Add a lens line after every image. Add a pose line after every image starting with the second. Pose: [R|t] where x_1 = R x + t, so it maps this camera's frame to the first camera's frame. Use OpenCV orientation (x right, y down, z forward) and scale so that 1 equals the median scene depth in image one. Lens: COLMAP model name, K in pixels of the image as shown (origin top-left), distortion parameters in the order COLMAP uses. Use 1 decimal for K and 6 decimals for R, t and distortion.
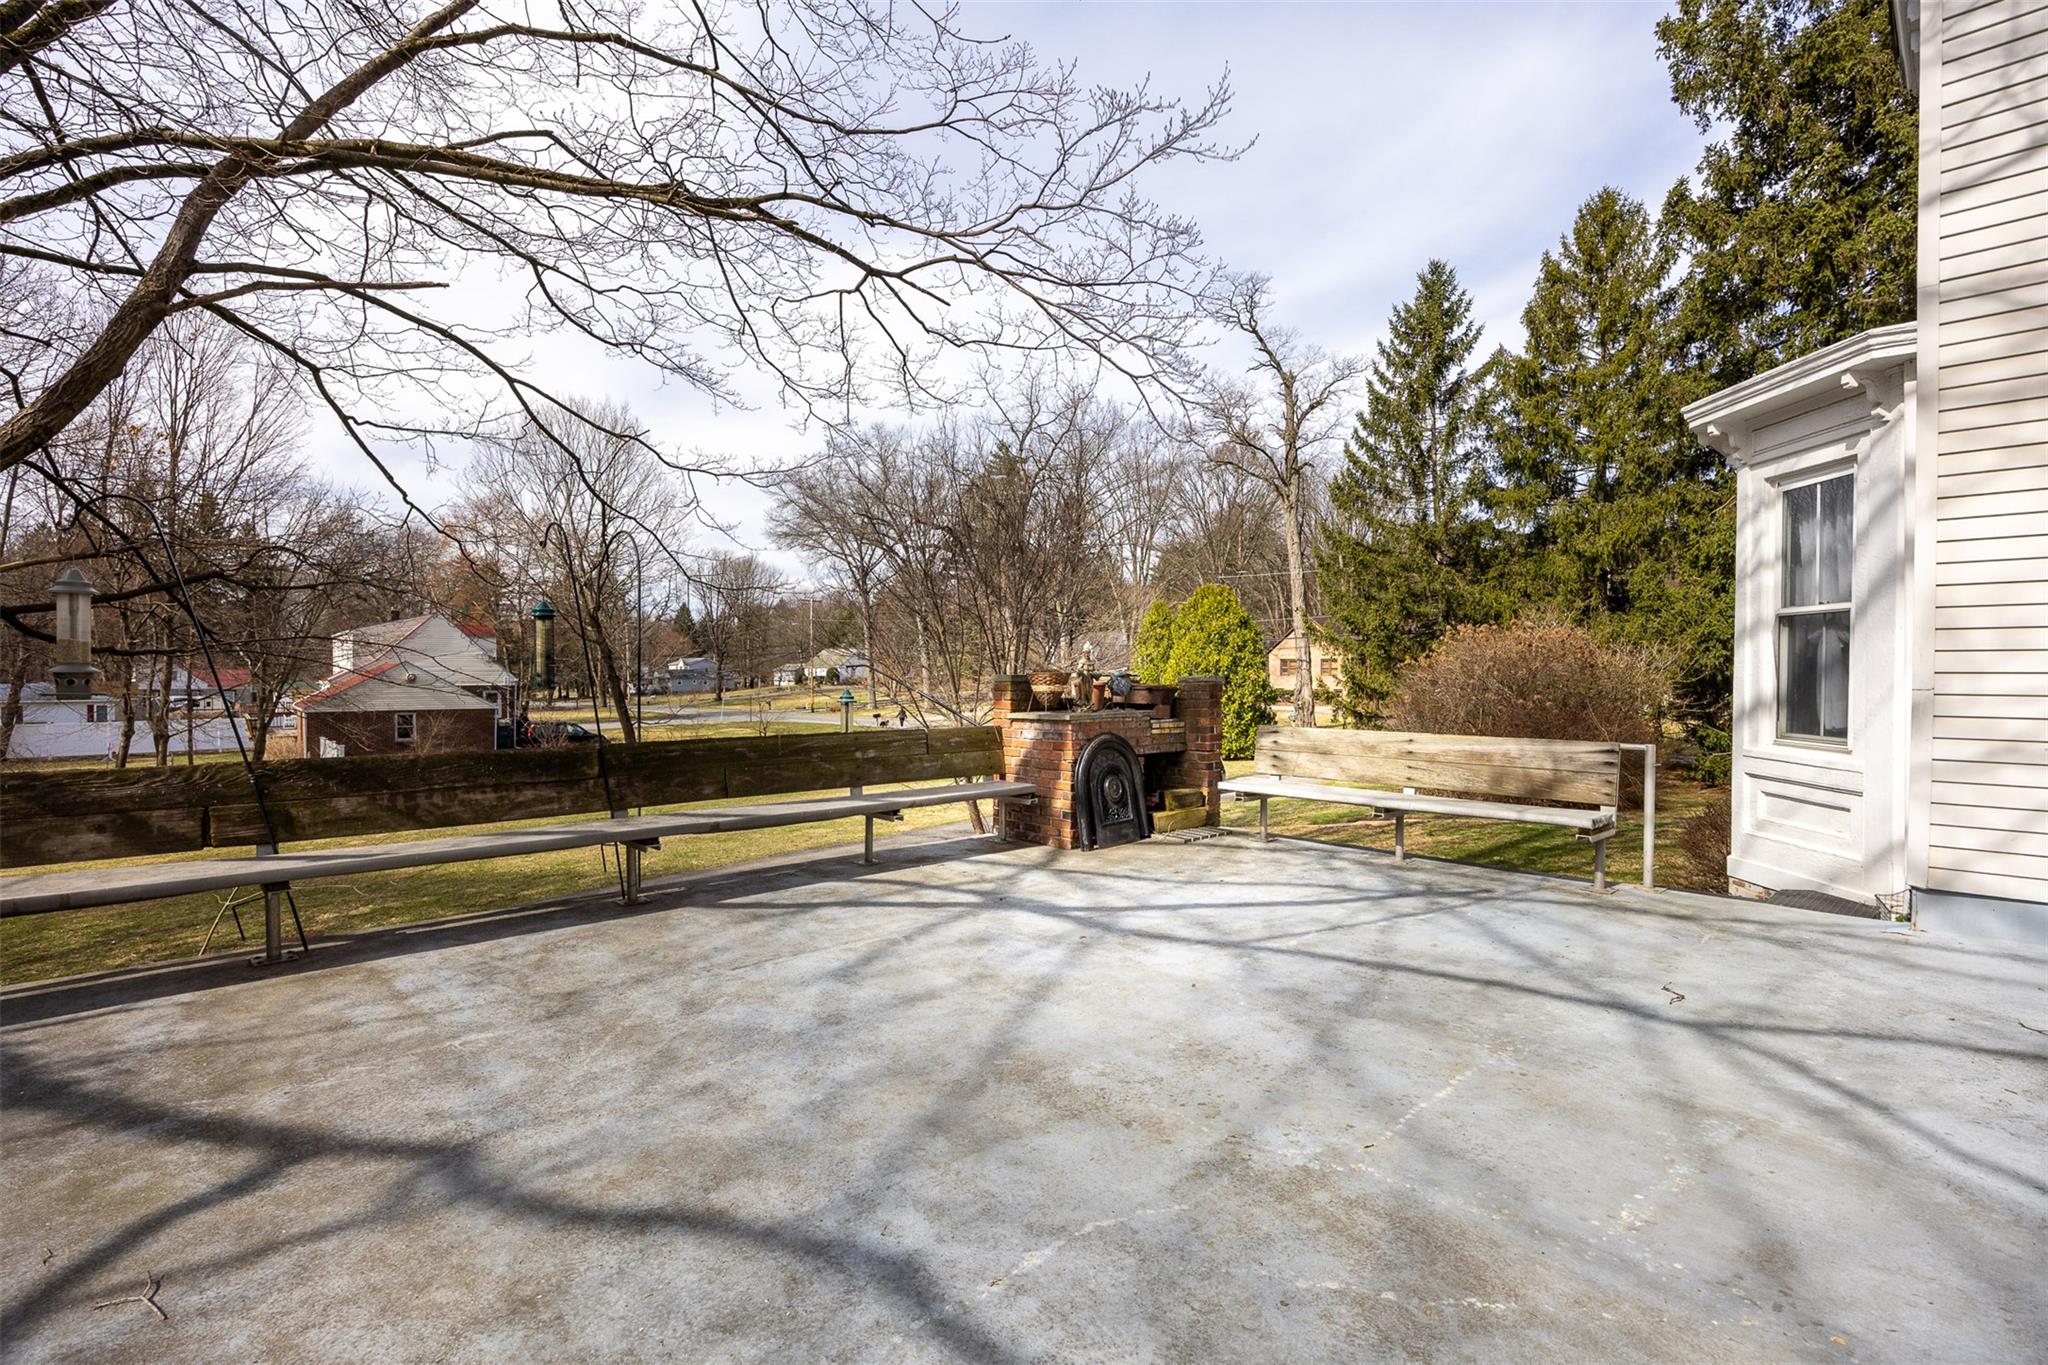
lens RADIAL K [[949.4, 0, 1020.7], [0, 949.4, 684.2], [0, 0, 1]] dist [0.003000, 0.000531]
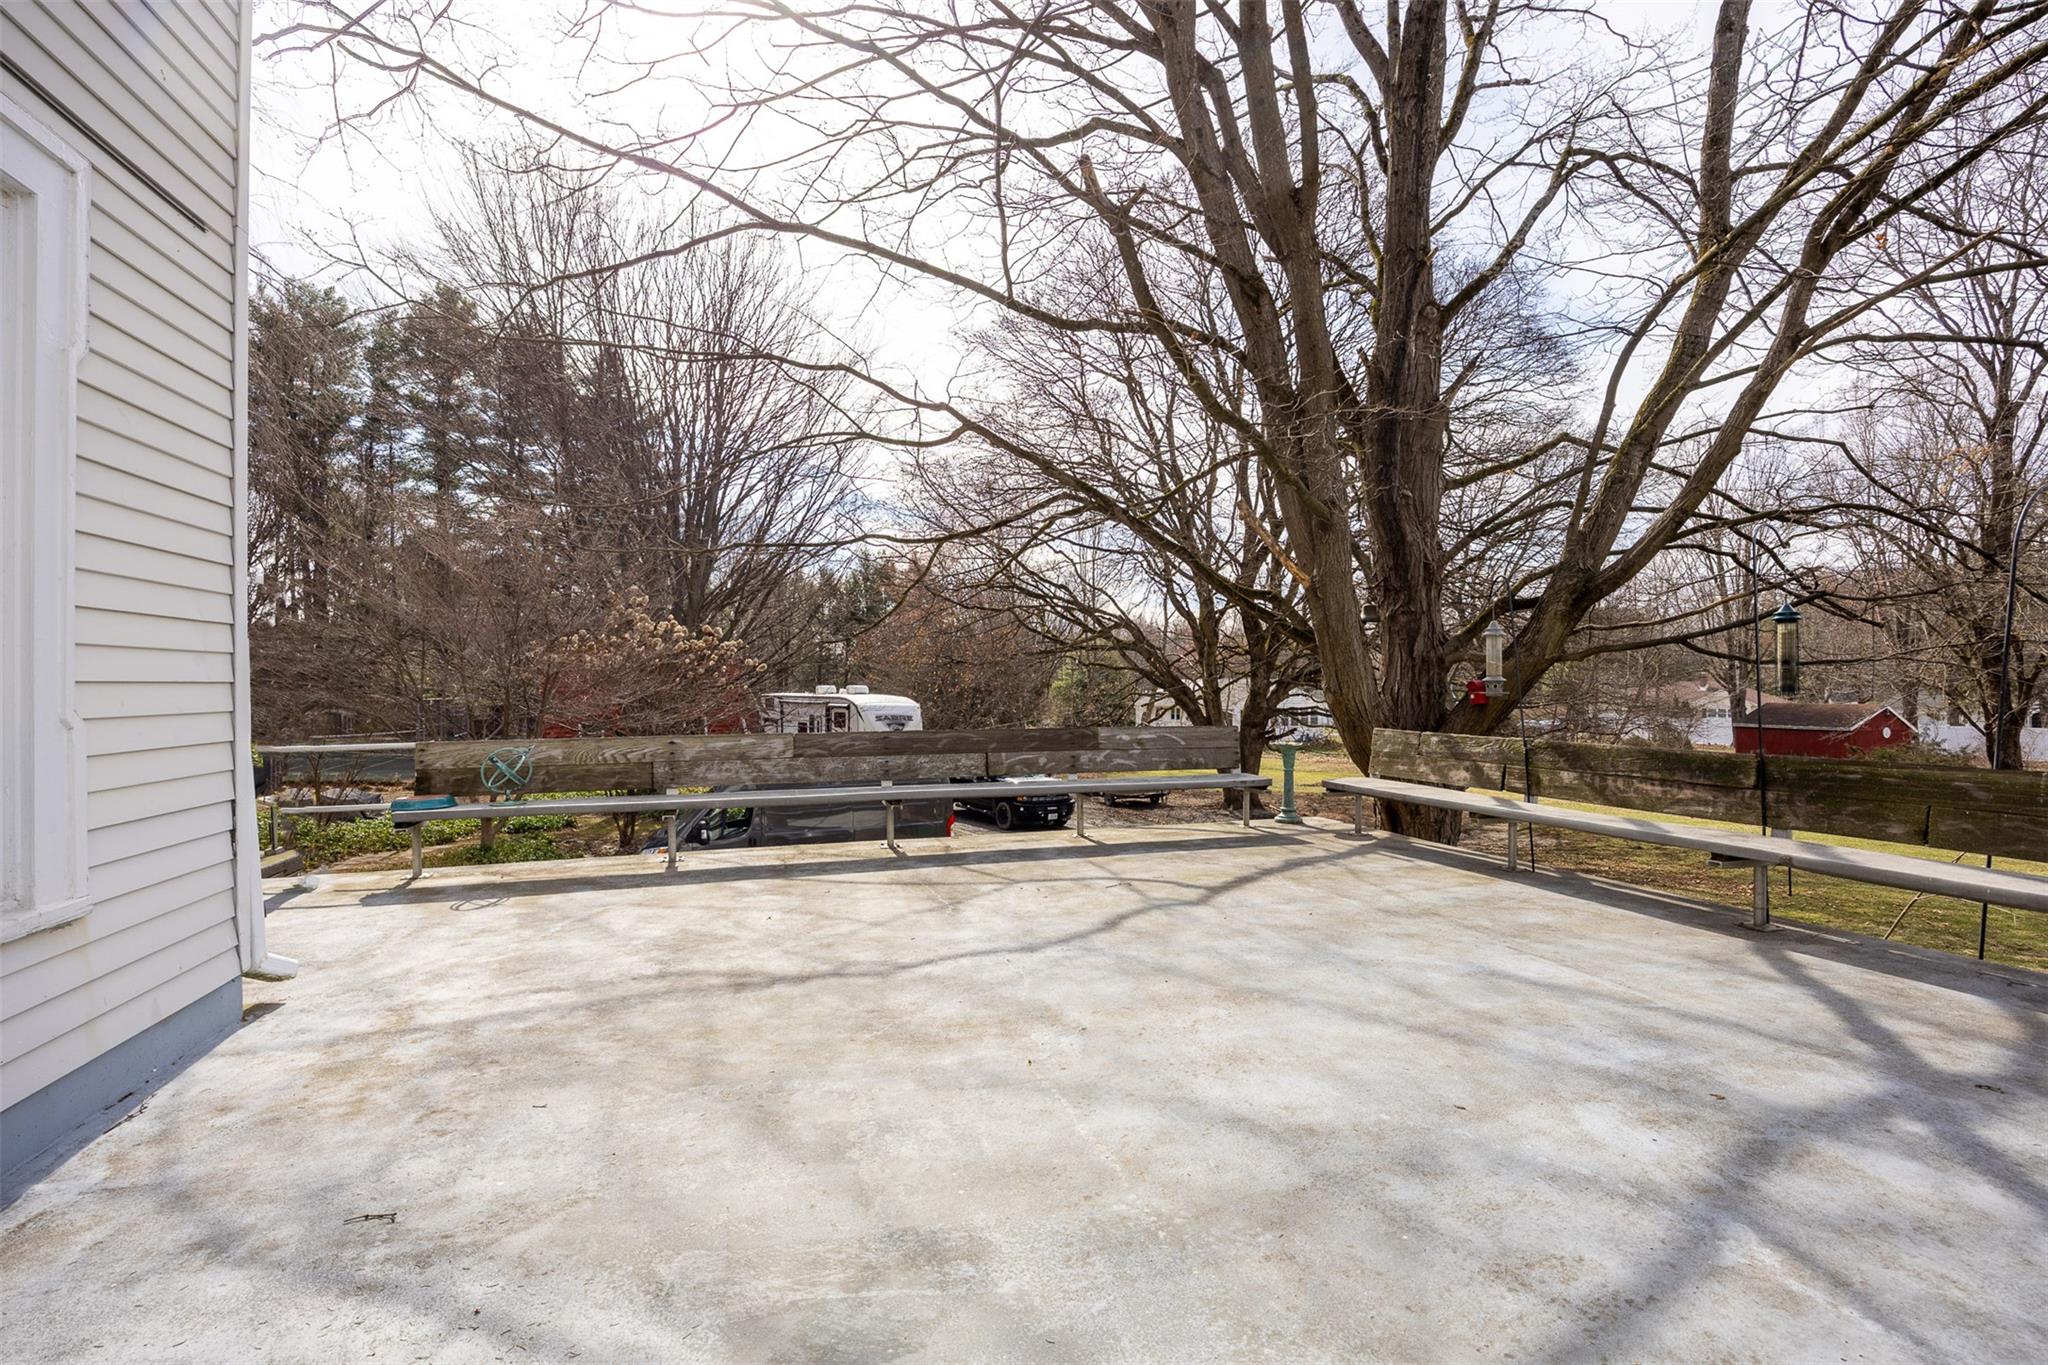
lens RADIAL K [[1000.6, 0, 1024.3], [0, 1000.6, 681.9], [0, 0, 1]] dist [-0.004827, -0.000291]
pose [[-0.459384, -0.001982, -0.888235, 0.952039], [-0.001257, 0.999998, -0.001582, -0.007348], [0.888237, 0.000390, -0.459386, 0.990238]]
